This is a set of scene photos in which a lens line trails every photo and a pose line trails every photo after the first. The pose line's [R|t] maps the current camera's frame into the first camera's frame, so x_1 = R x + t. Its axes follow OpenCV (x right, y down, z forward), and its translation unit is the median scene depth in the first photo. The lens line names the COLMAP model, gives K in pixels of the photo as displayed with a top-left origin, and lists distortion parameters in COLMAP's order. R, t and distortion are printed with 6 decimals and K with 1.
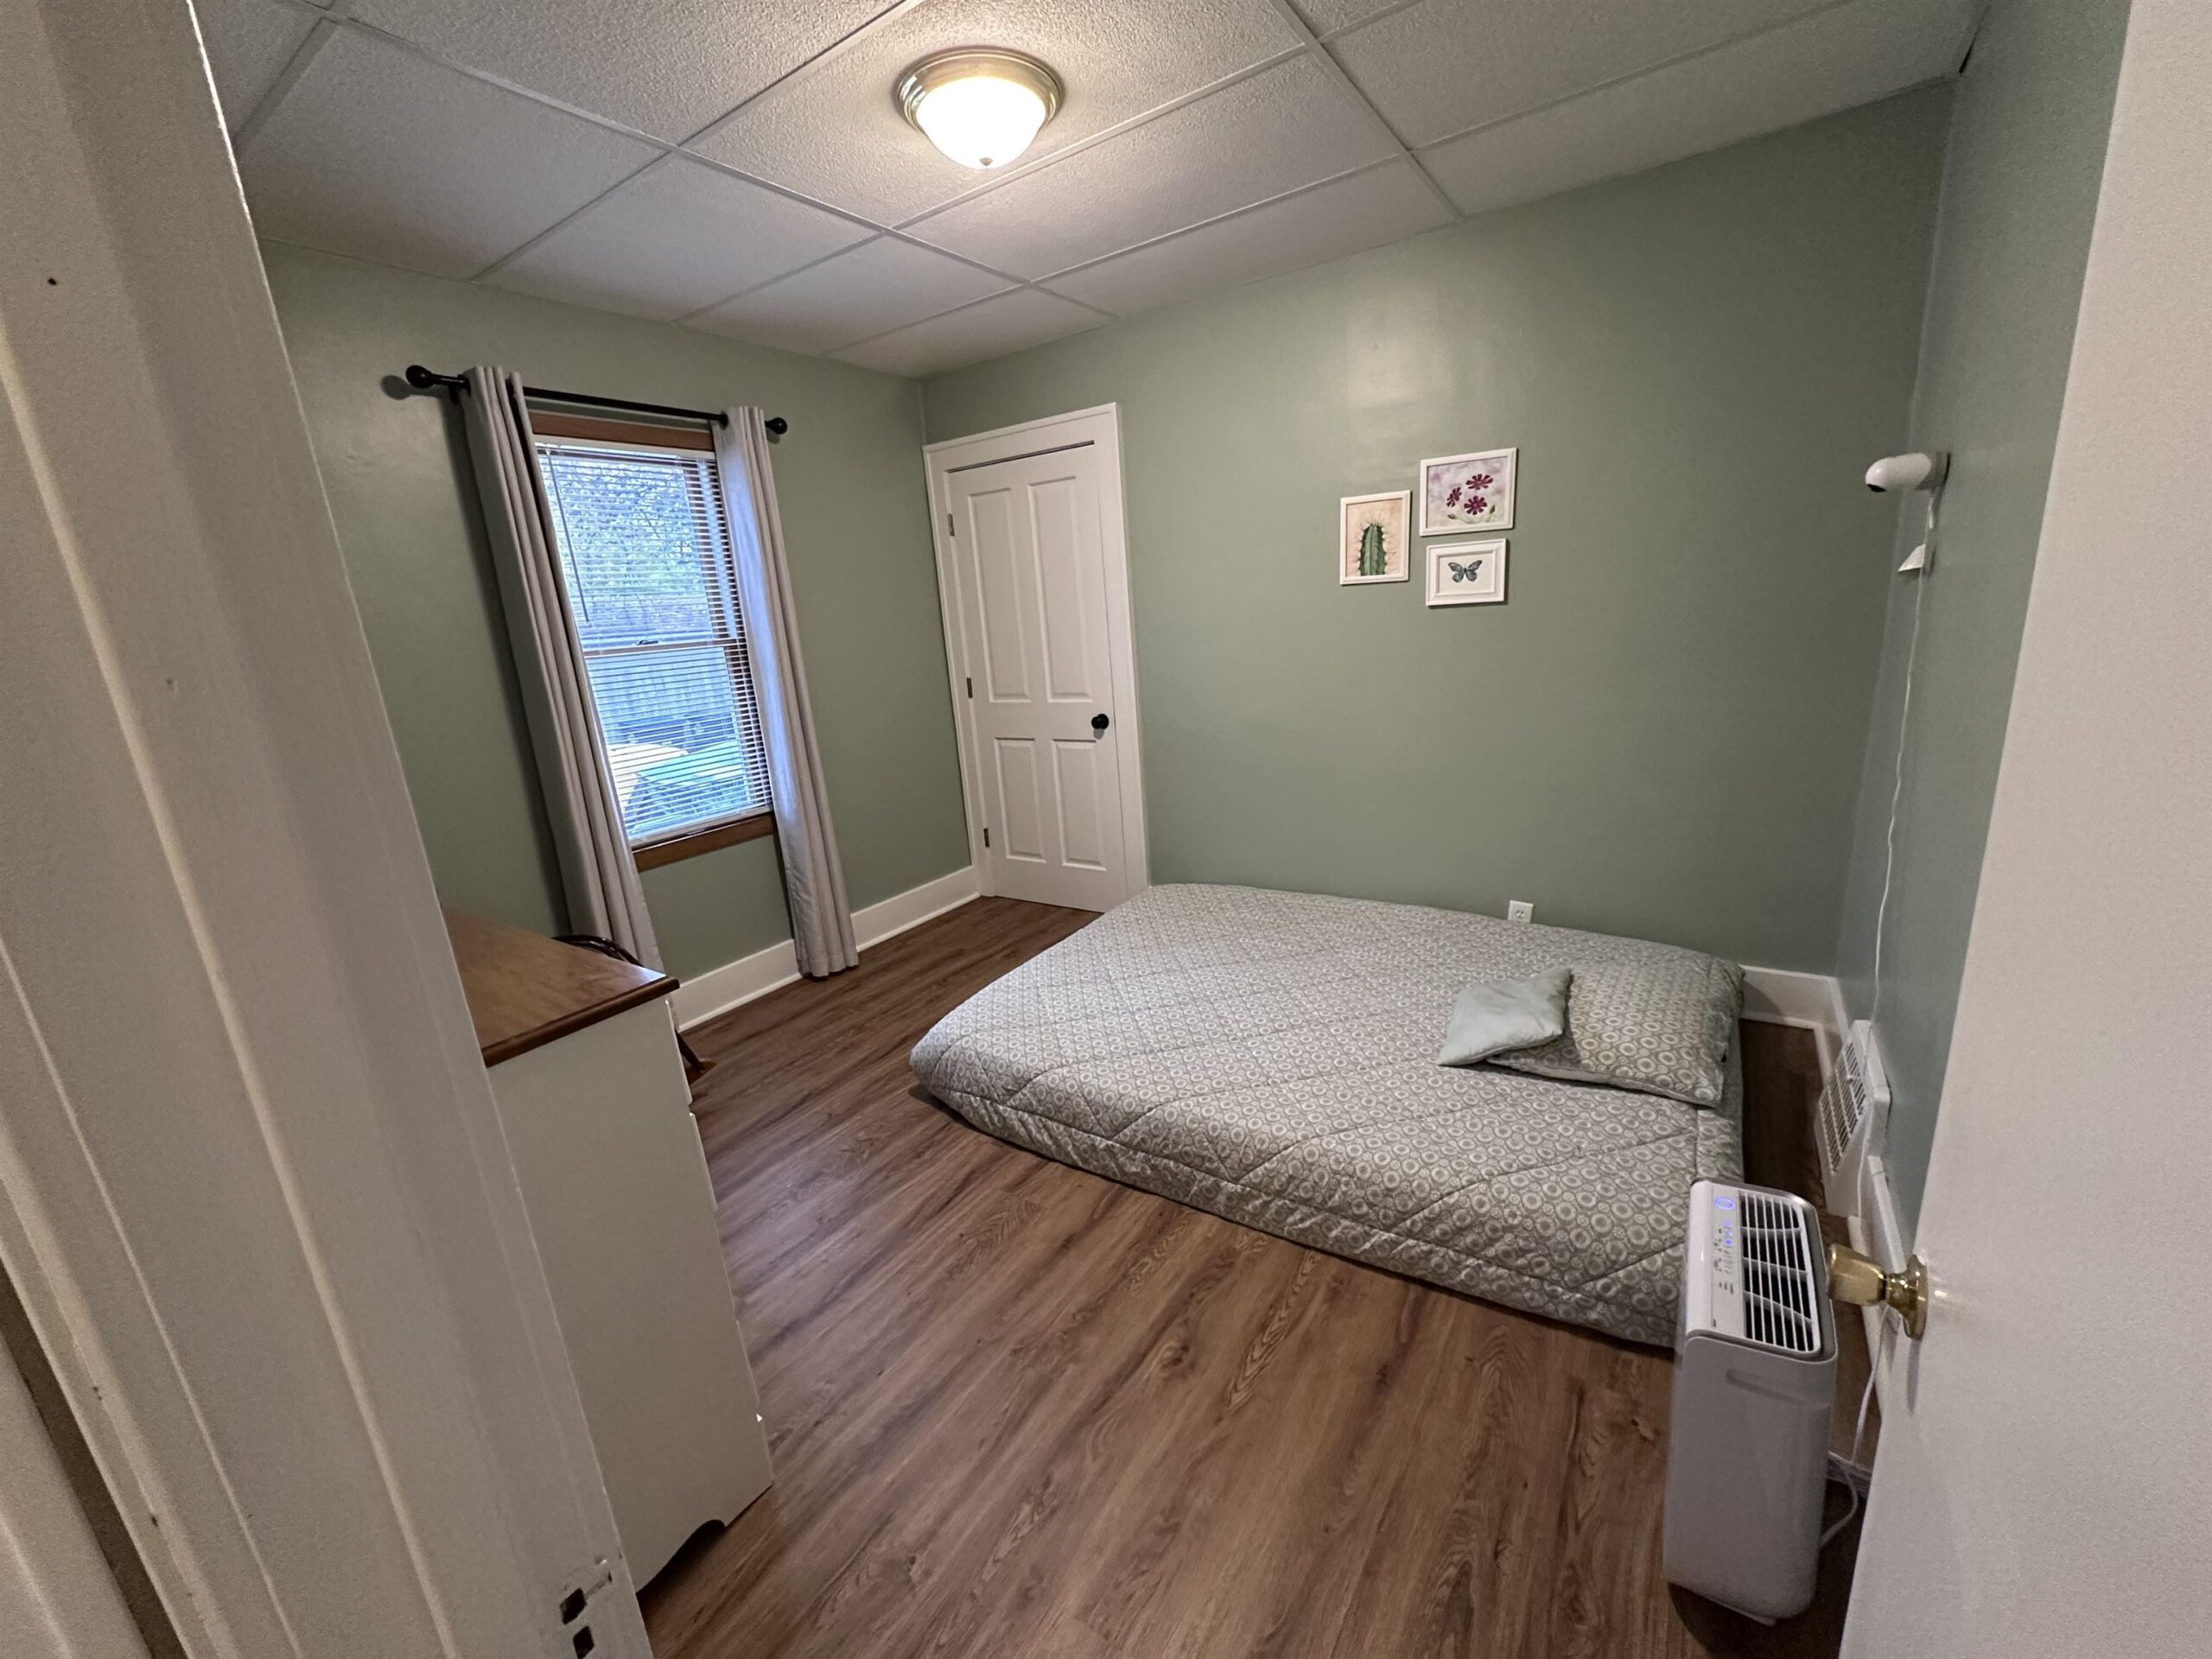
lens RADIAL K [[885.2, 0, 1105.5], [0, 885.2, 828.6], [0, 0, 1]] dist [-0.005348, 0.001307]
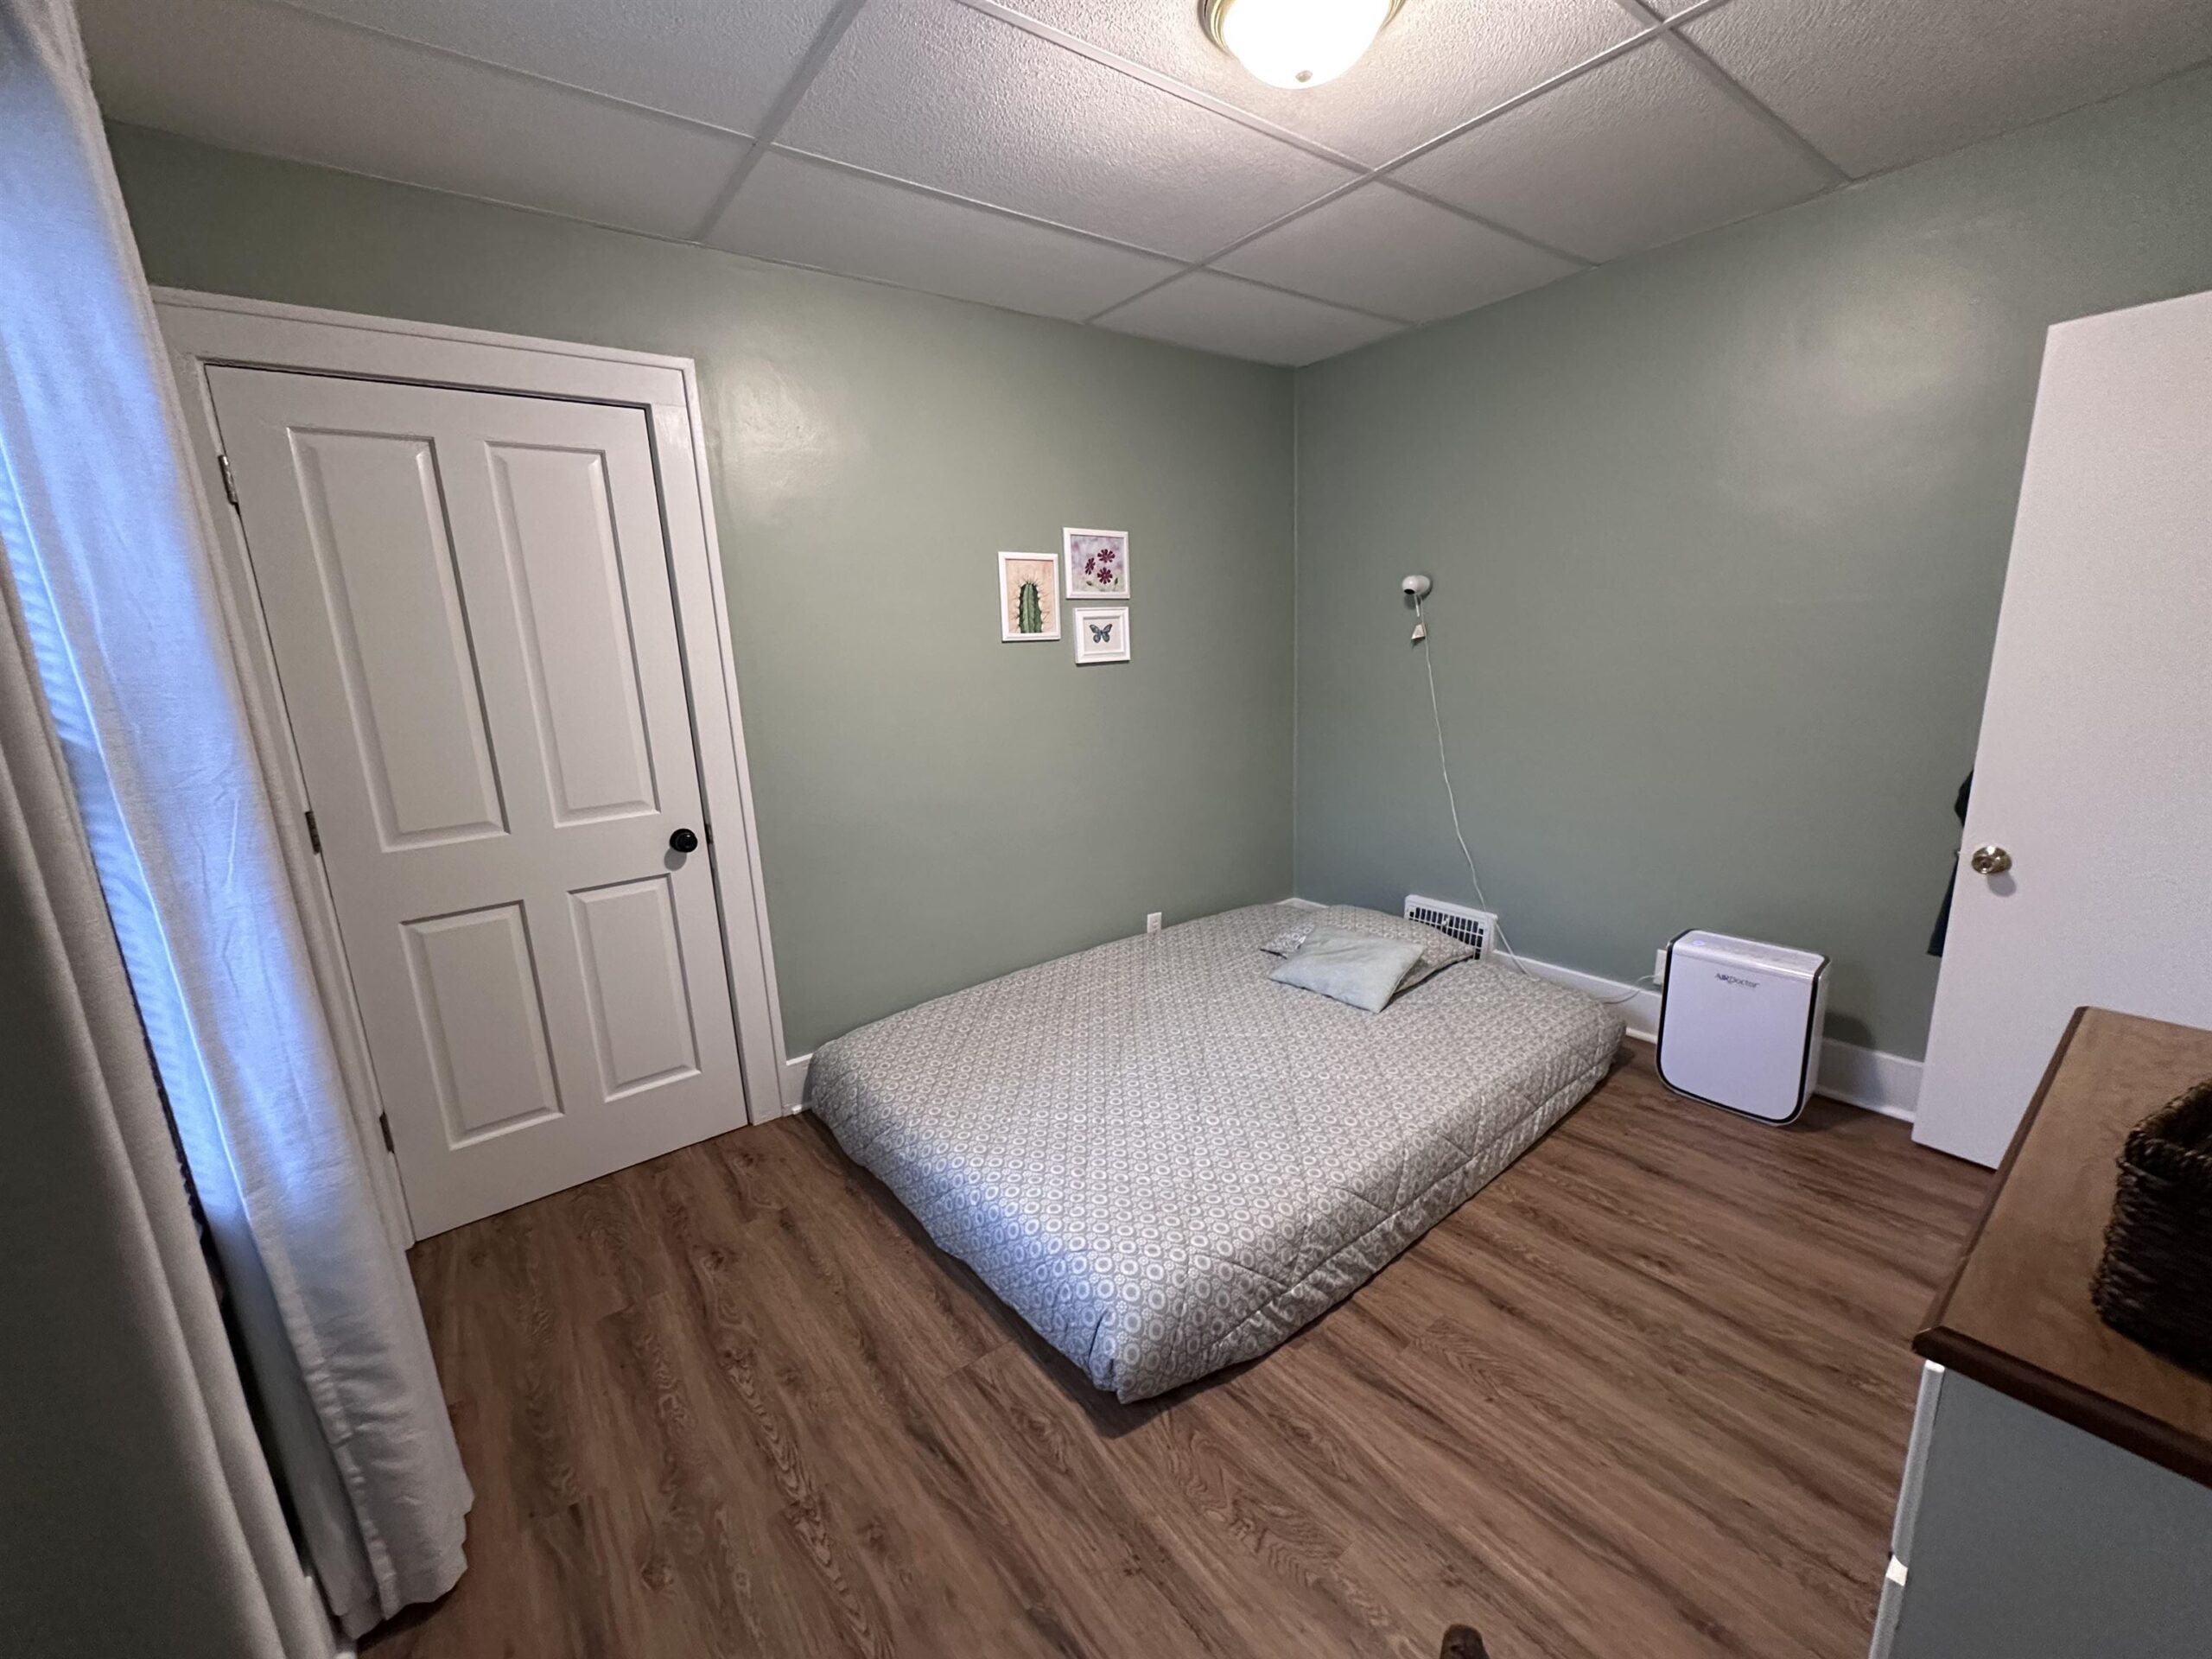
lens RADIAL K [[885.2, 0, 1110.3], [0, 885.2, 828.9], [0, 0, 1]] dist [-0.005348, 0.001307]
pose [[0.311147, -0.143880, 0.939407, -0.669097], [0.256177, 0.964582, 0.062886, -0.120392], [-0.915183, 0.221088, 0.336986, 0.667106]]
